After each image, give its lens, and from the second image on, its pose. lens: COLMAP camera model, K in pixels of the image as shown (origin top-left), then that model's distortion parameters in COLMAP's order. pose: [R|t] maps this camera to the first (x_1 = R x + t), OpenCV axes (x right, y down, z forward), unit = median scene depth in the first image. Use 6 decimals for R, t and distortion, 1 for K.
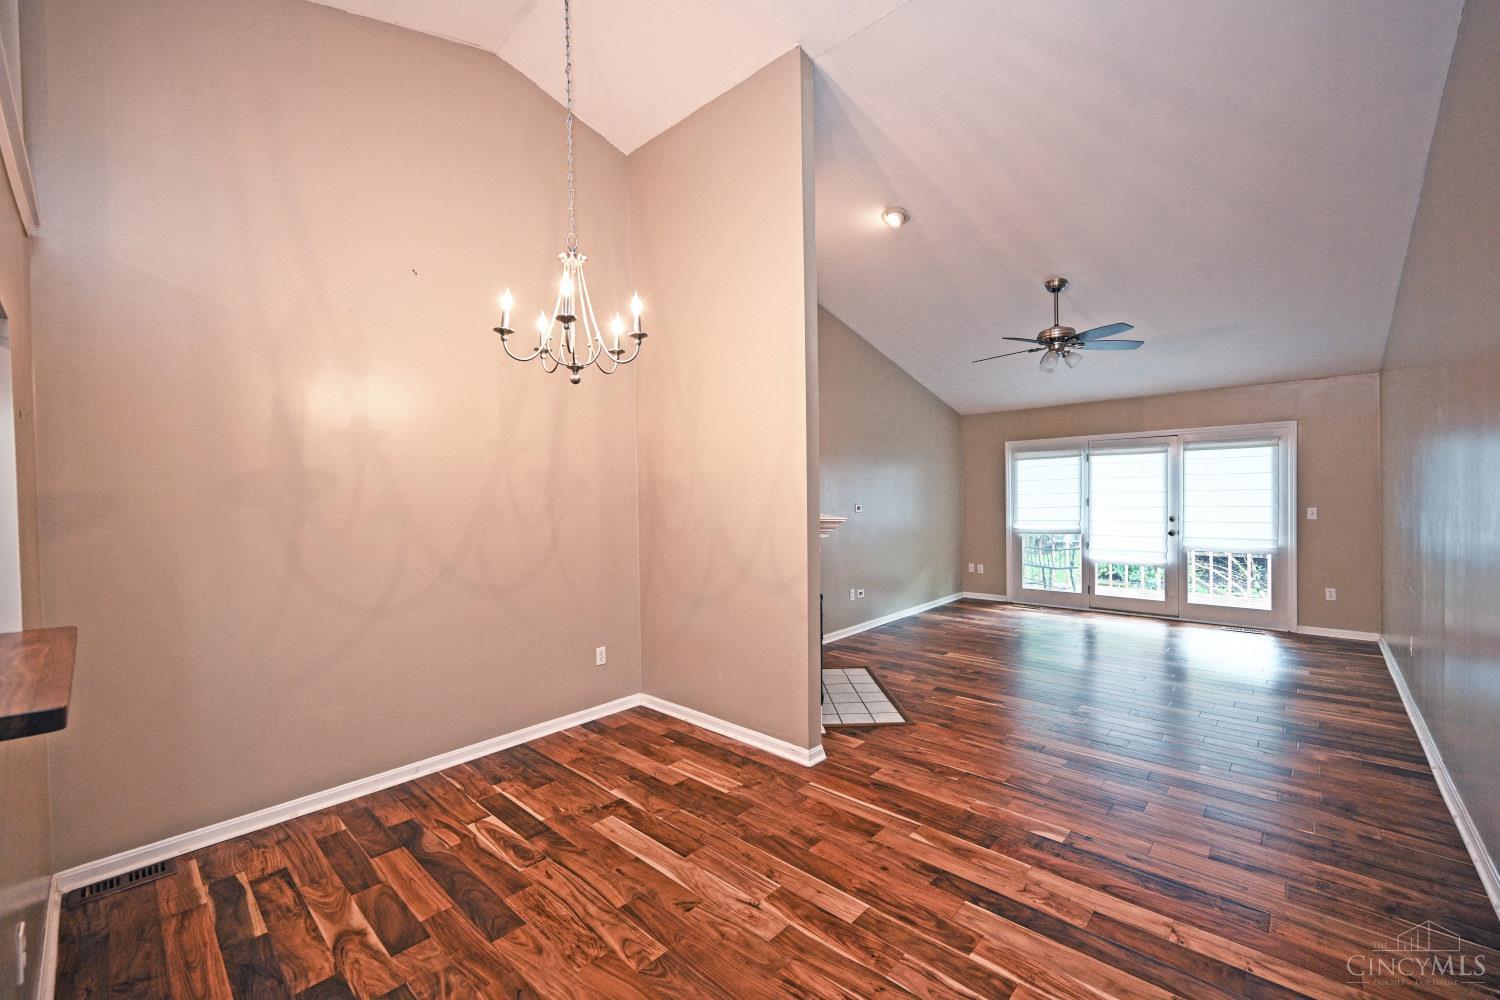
lens RADIAL K [[605.0, 0, 750.3], [0, 605.0, 506.1], [0, 0, 1]] dist [0.000791, 0.000094]
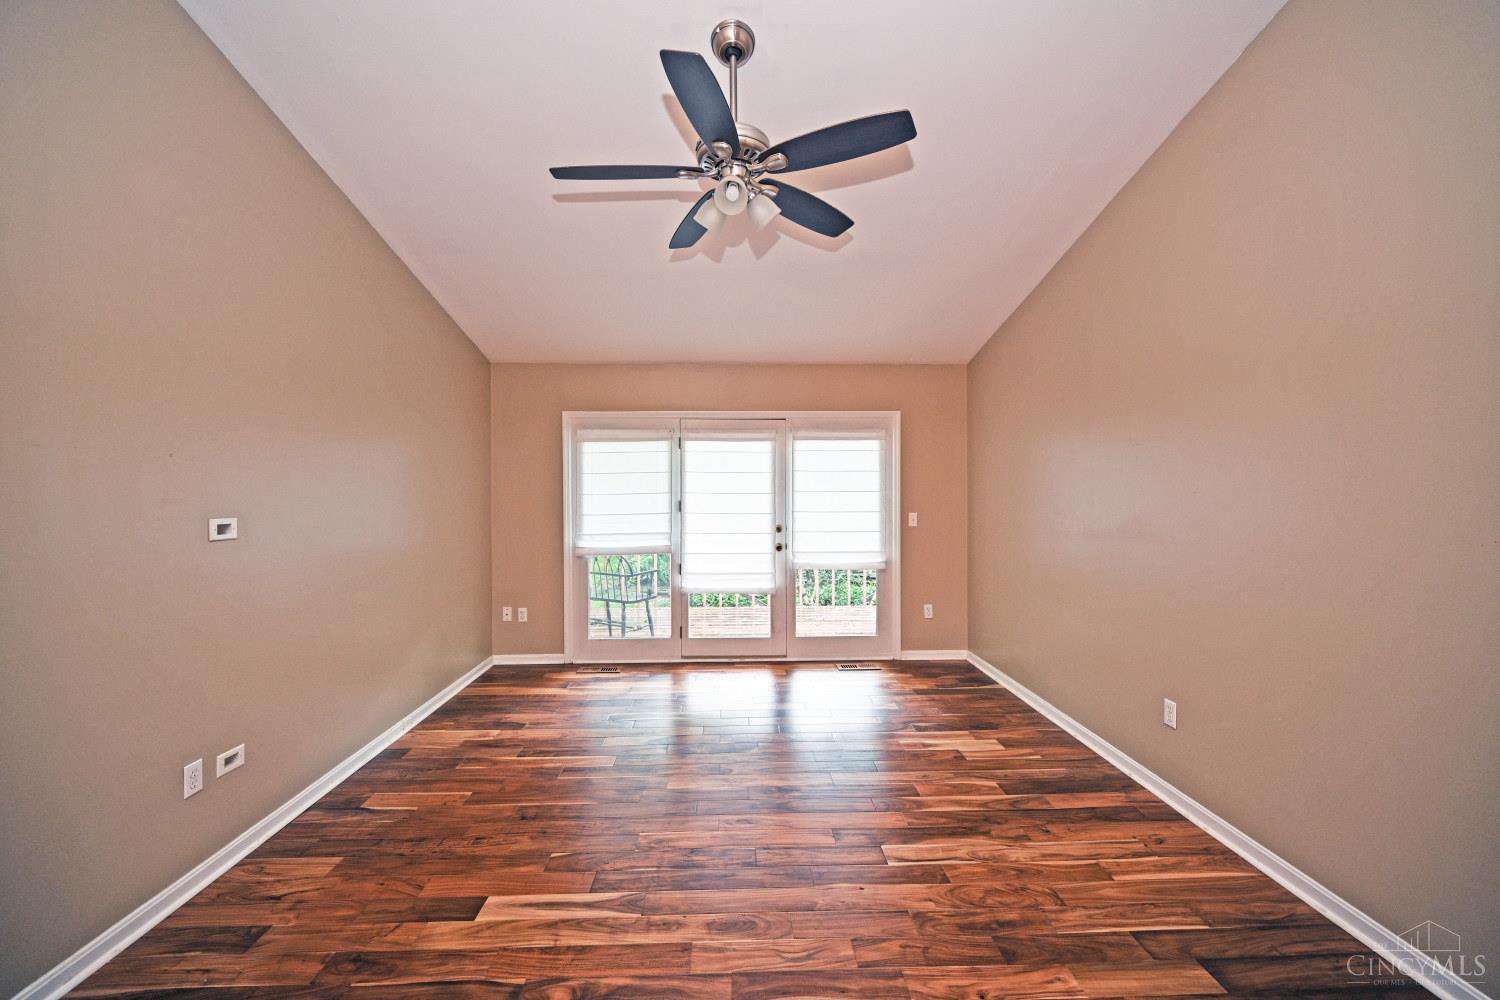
lens RADIAL K [[590.4, 0, 748.3], [0, 590.4, 497.9], [0, 0, 1]] dist [-0.000123, -0.000012]
pose [[0.711152, 0.004816, 0.703022, 0.272840], [0.004078, 0.999931, -0.010975, -0.017650], [-0.703027, 0.010672, 0.711084, 0.927178]]
